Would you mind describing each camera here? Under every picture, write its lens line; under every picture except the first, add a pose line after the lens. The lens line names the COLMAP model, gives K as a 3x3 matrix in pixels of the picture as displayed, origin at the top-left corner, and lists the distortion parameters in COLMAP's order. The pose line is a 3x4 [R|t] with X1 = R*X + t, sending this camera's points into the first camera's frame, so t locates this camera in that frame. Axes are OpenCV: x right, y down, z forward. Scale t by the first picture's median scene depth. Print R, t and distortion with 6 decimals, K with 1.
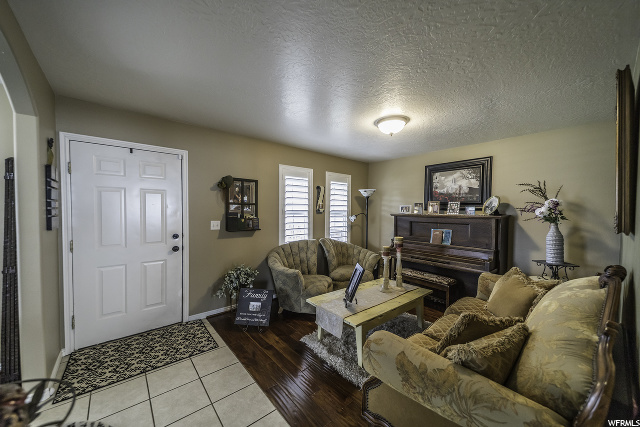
lens RADIAL K [[240.0, 0, 320.0], [0, 240.0, 213.5], [0, 0, 1]] dist [0.032763, -0.000170]
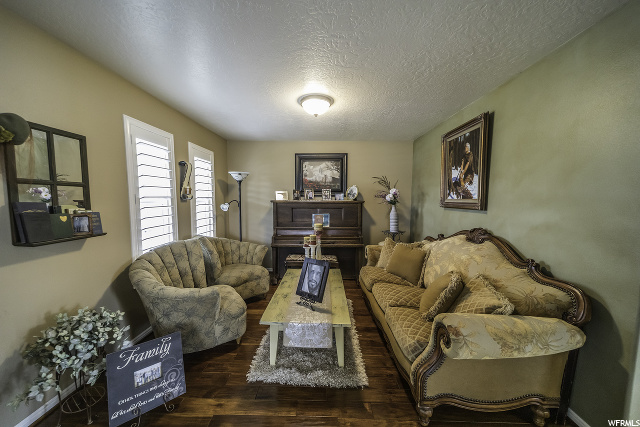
lens RADIAL K [[240.0, 0, 320.0], [0, 240.0, 213.5], [0, 0, 1]] dist [0.032763, -0.000170]
pose [[0.659464, -0.054638, 0.749748, -0.309766], [0.011990, 0.997993, 0.062183, -0.004543], [-0.751641, -0.032018, 0.658795, 0.267955]]
